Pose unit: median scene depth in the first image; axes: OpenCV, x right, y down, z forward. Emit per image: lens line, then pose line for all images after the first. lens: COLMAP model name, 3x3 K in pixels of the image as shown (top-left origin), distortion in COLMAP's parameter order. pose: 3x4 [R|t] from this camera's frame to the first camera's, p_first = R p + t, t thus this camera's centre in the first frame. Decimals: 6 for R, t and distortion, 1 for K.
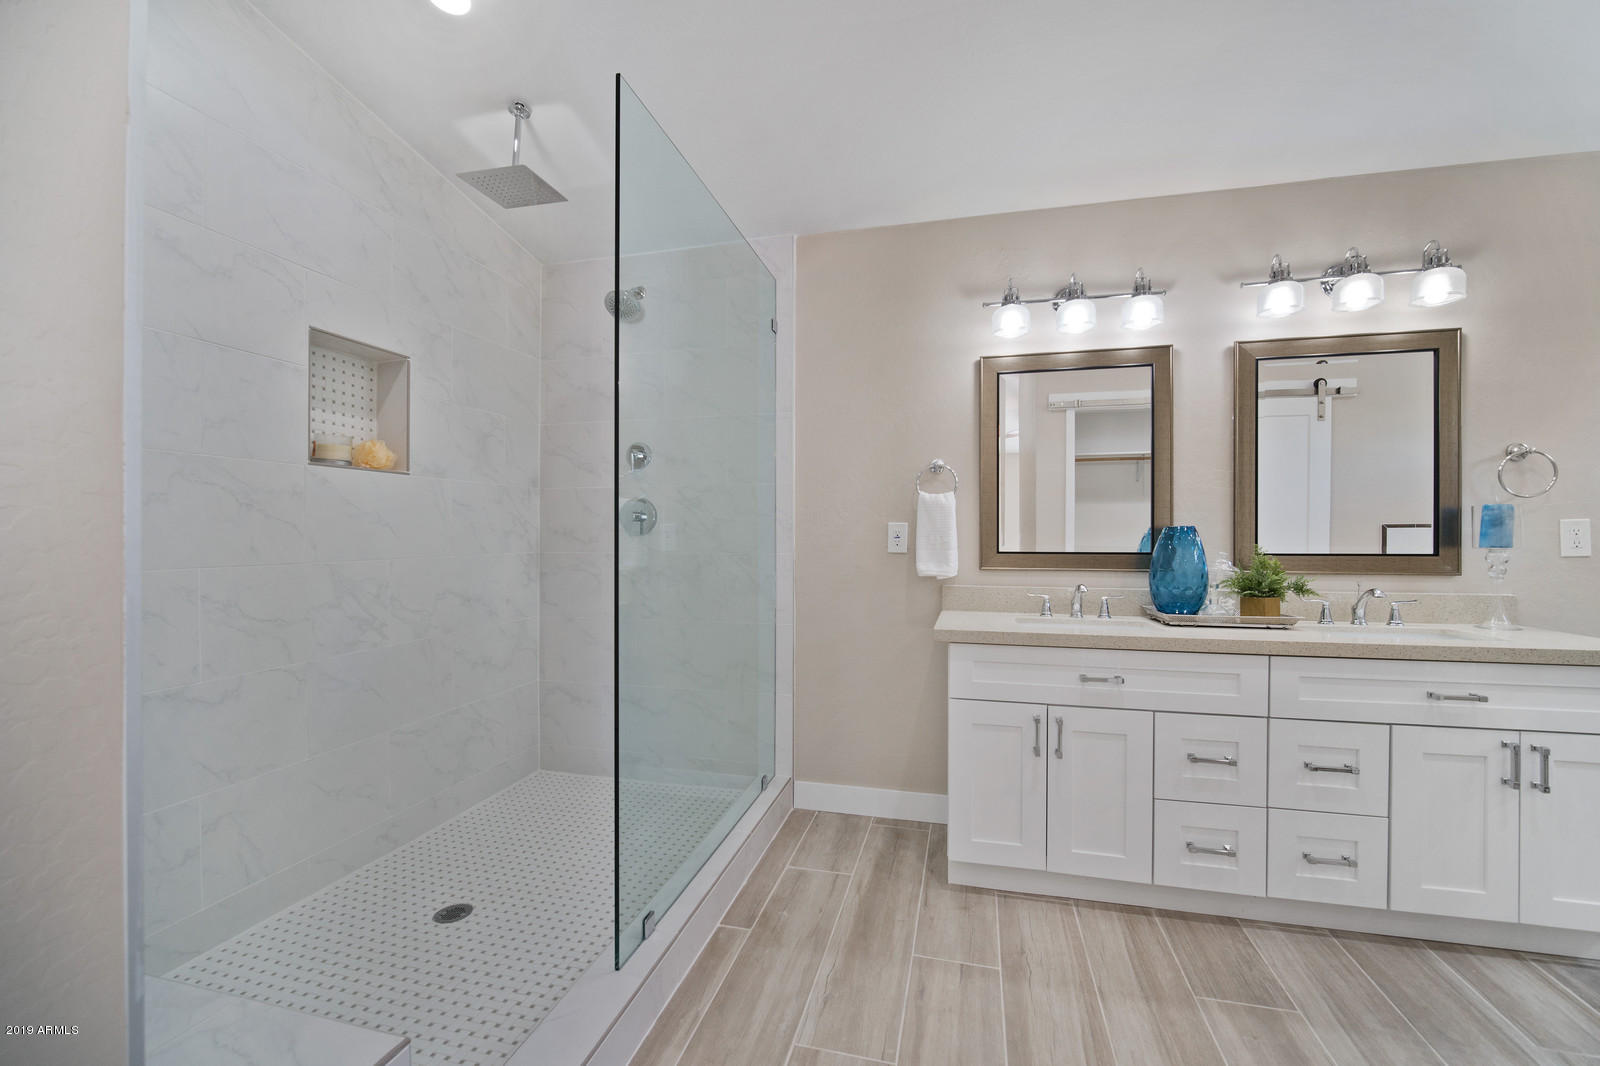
lens RADIAL K [[671.7, 0, 793.8], [0, 671.7, 535.1], [0, 0, 1]] dist [-0.015124, 0.000242]
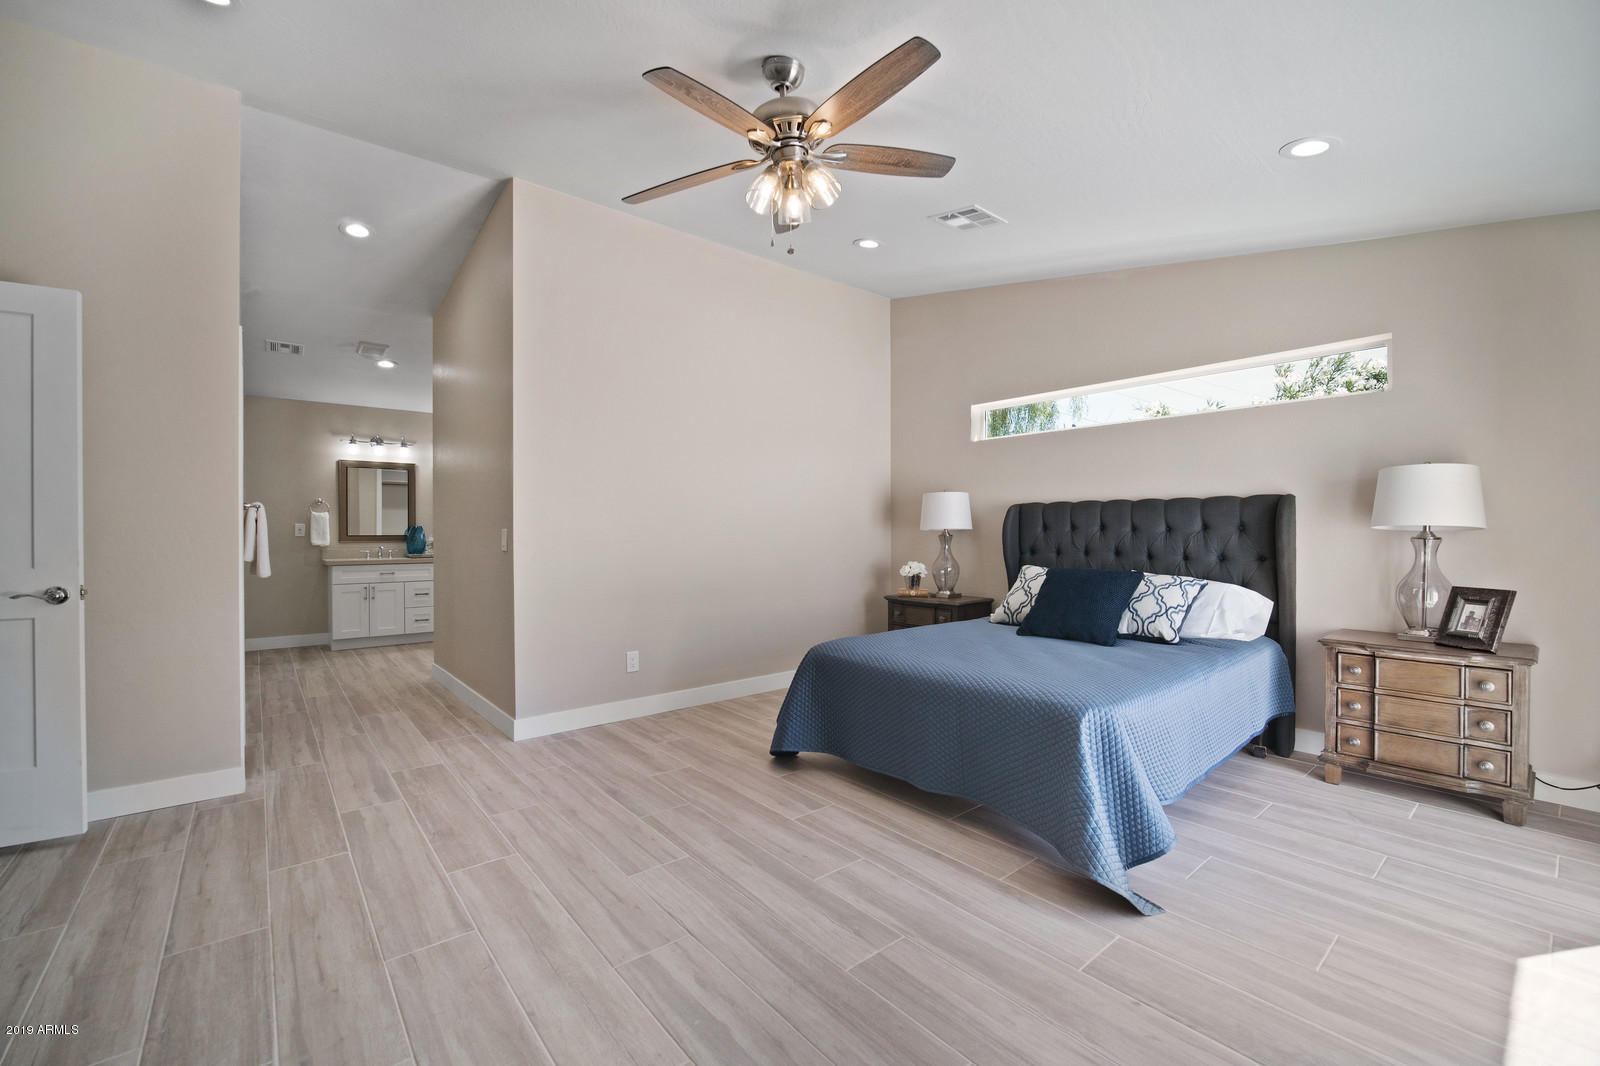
lens RADIAL K [[661.4, 0, 800.0], [0, 661.4, 533.0], [0, 0, 1]] dist [-0.009362, -0.000033]
pose [[0.576341, -0.004852, 0.817195, -0.905144], [-0.002535, 0.999967, 0.007725, -0.010575], [-0.817205, -0.006523, 0.576310, -2.243622]]
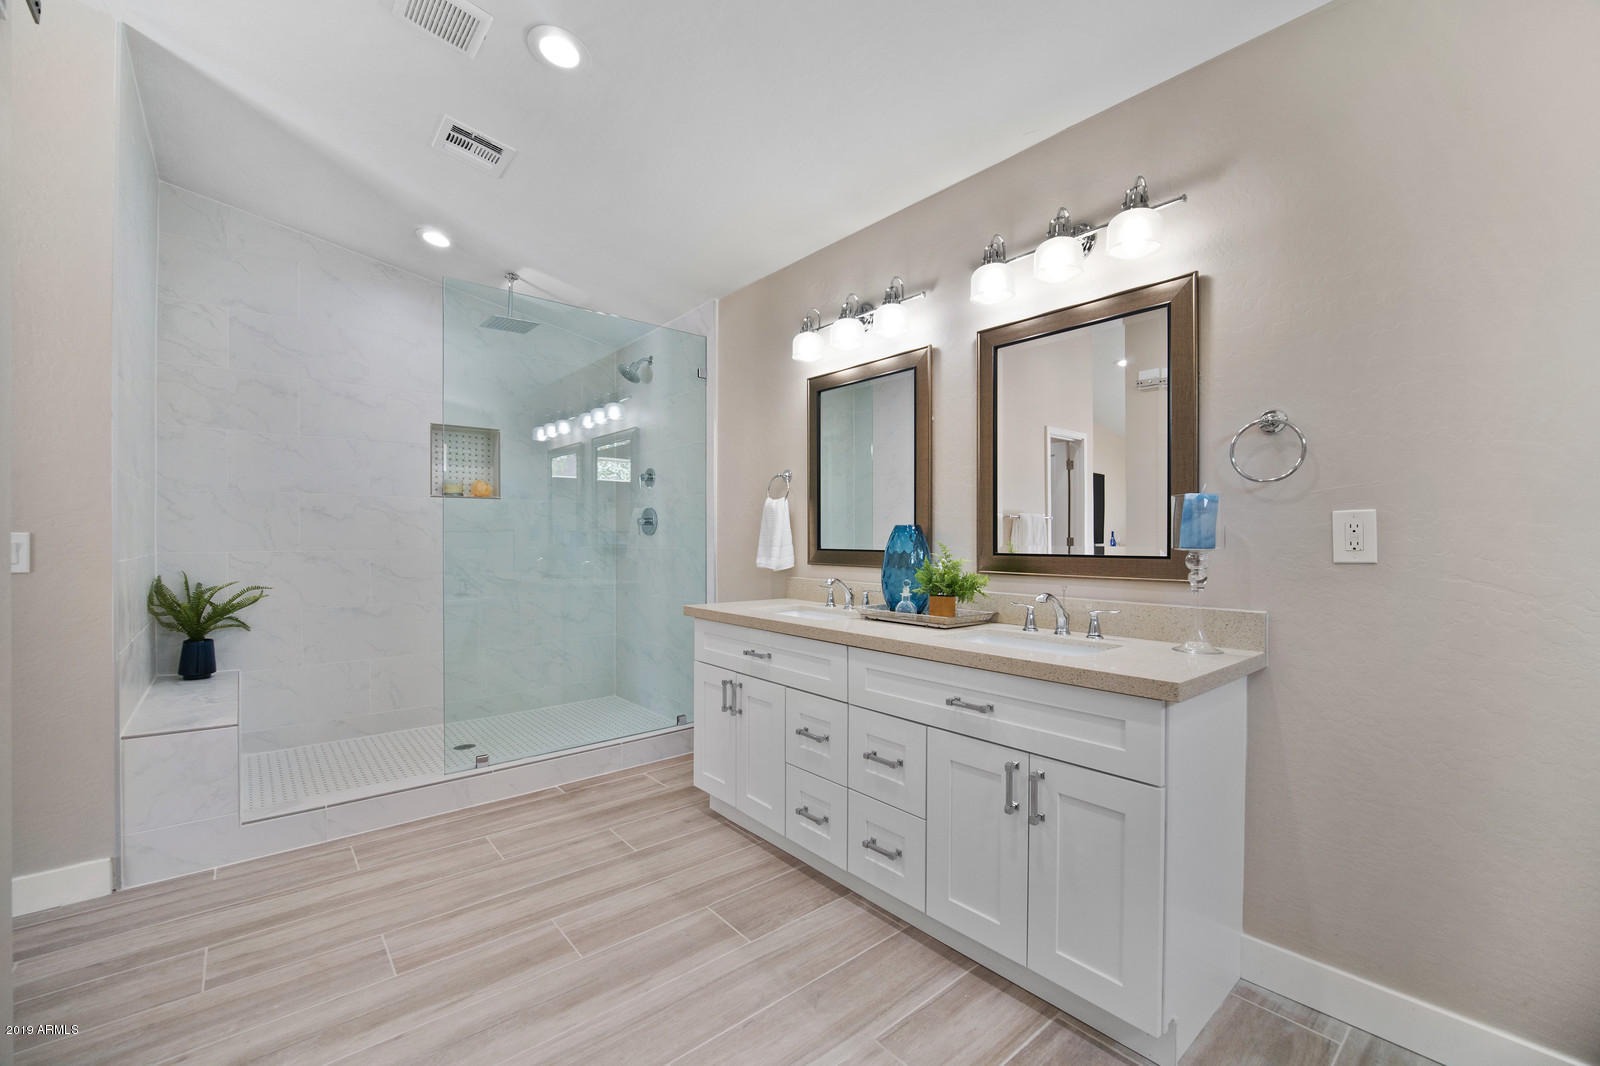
lens RADIAL K [[671.7, 0, 793.8], [0, 671.7, 535.1], [0, 0, 1]] dist [-0.015124, 0.000242]
pose [[0.808334, -0.000664, -0.588724, 1.095157], [0.001404, 0.999999, 0.000800, 0.001559], [0.588722, -0.001473, 0.808334, 0.065623]]
